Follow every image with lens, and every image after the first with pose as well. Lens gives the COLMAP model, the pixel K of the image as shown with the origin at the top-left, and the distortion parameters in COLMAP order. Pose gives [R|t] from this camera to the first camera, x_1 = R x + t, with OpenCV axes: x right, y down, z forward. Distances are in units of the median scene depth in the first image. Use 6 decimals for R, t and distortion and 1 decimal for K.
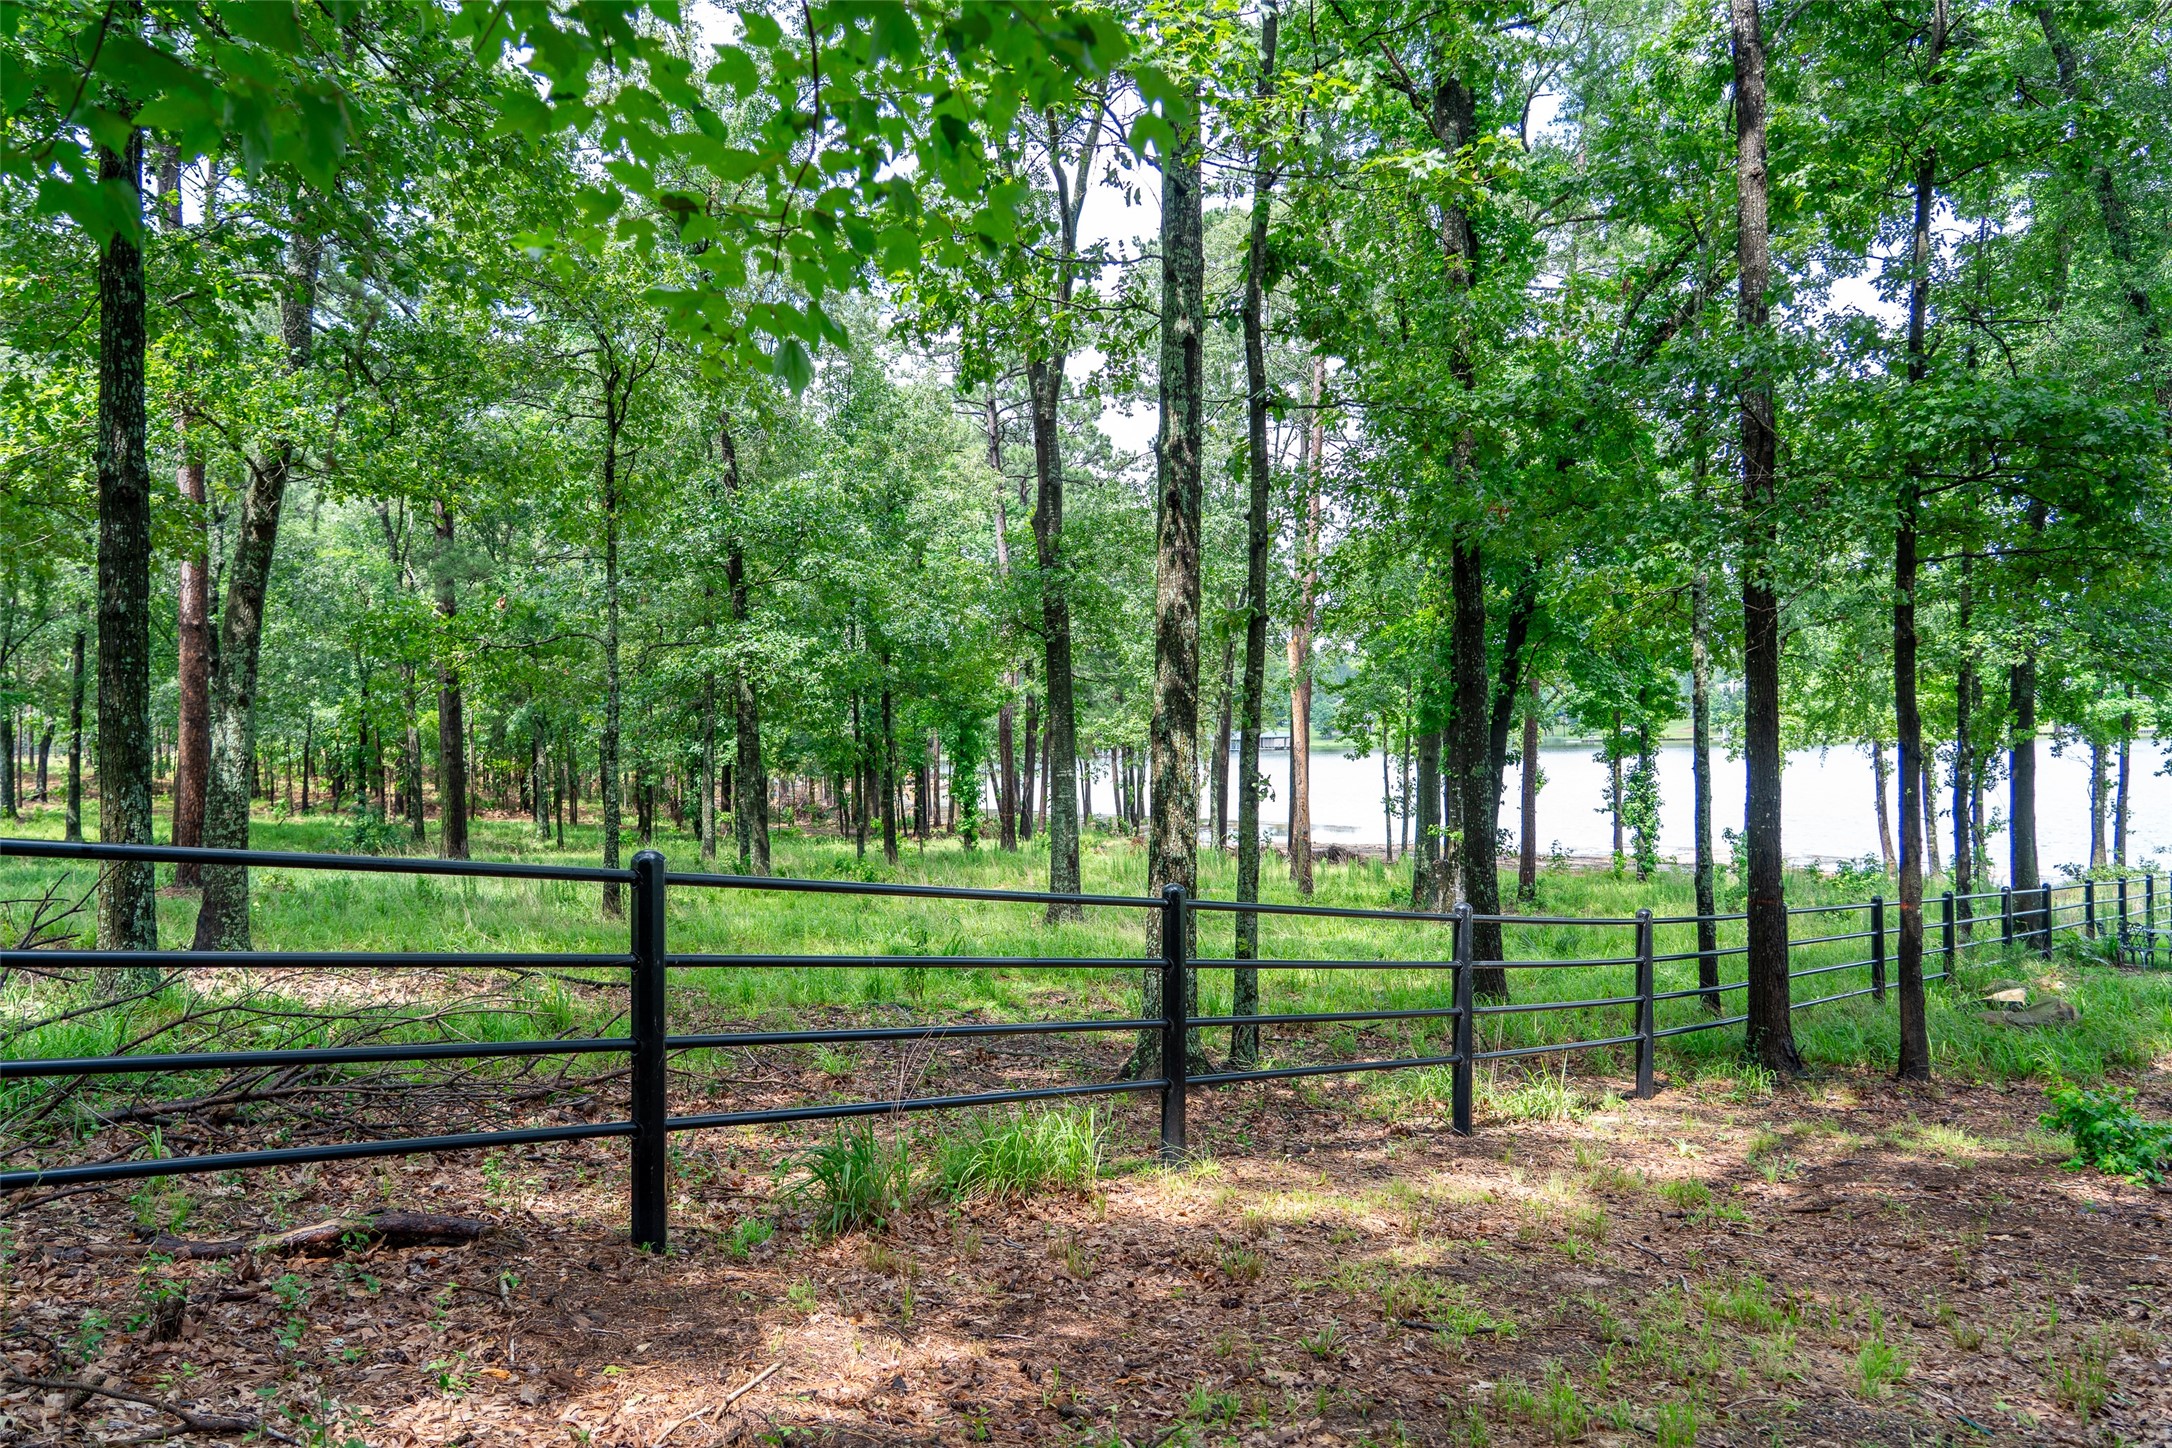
lens RADIAL K [[1558.8, 0, 1090.2], [0, 1558.8, 744.7], [0, 0, 1]] dist [-0.014339, -0.002688]
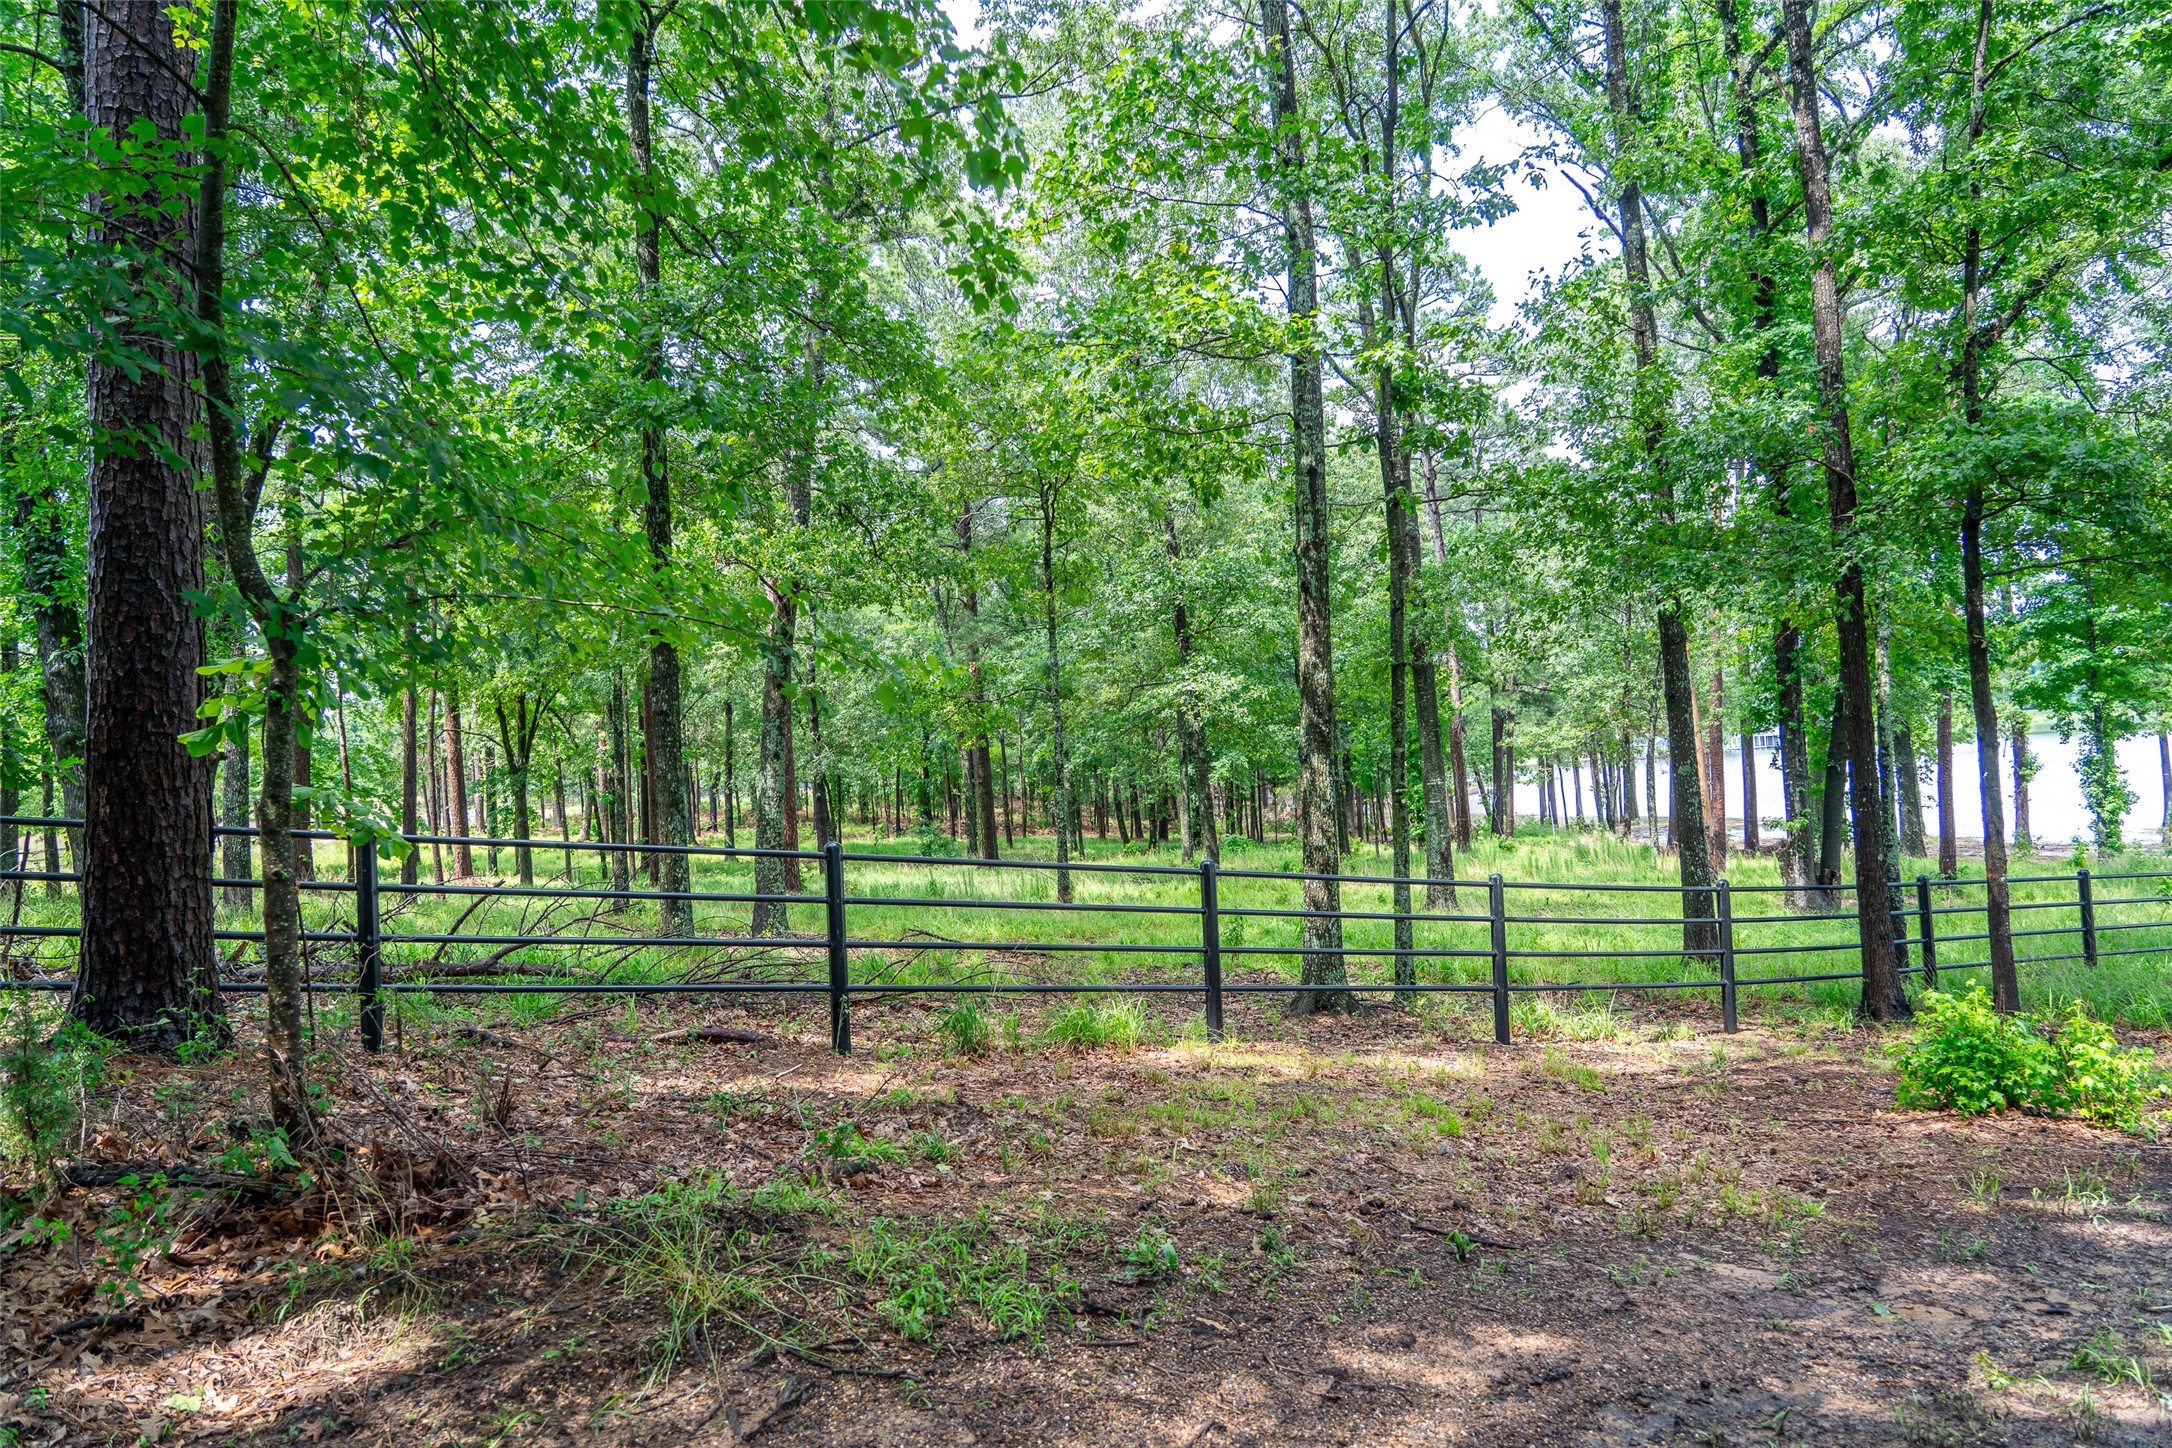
lens RADIAL K [[1462.5, 0, 1101.8], [0, 1462.5, 752.1], [0, 0, 1]] dist [-0.014253, 0.007702]
pose [[0.939954, -0.045363, -0.338273, 0.100299], [0.043780, 0.998965, -0.012312, -0.000966], [0.338481, -0.003237, 0.940968, -0.089351]]
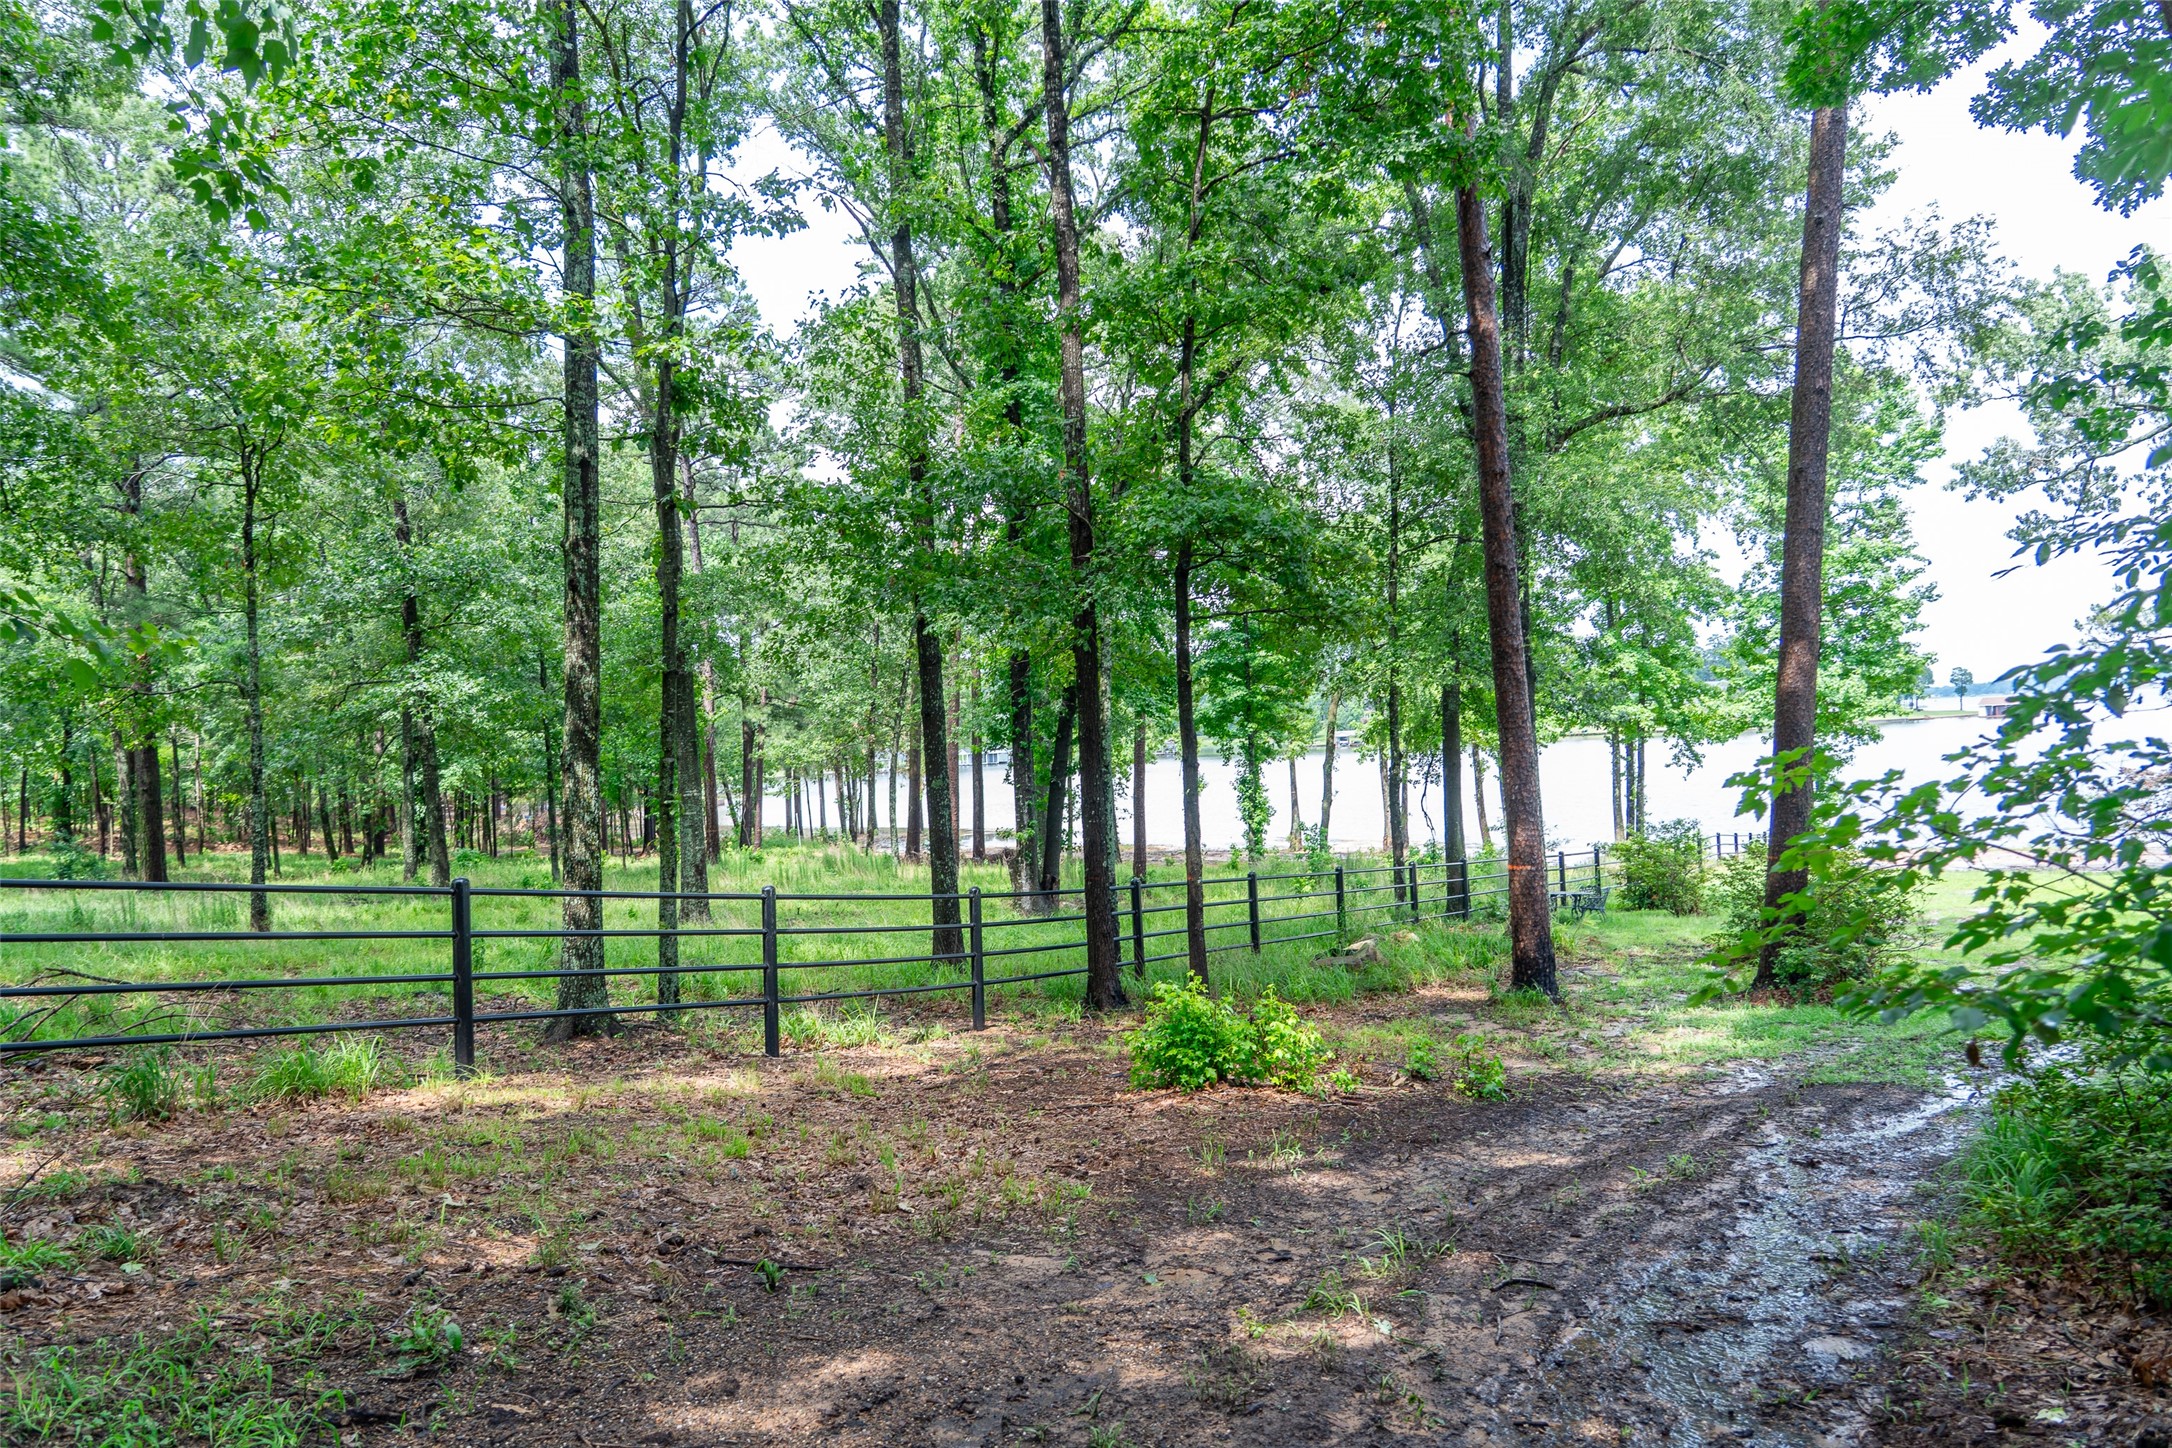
lens RADIAL K [[1462.5, 0, 1081.6], [0, 1462.5, 743.0], [0, 0, 1]] dist [-0.014253, 0.007702]
pose [[0.988966, -0.024896, 0.146039, 0.092748], [0.026475, 0.999610, -0.008879, -0.001053], [-0.145761, 0.012647, 0.989239, -0.084169]]
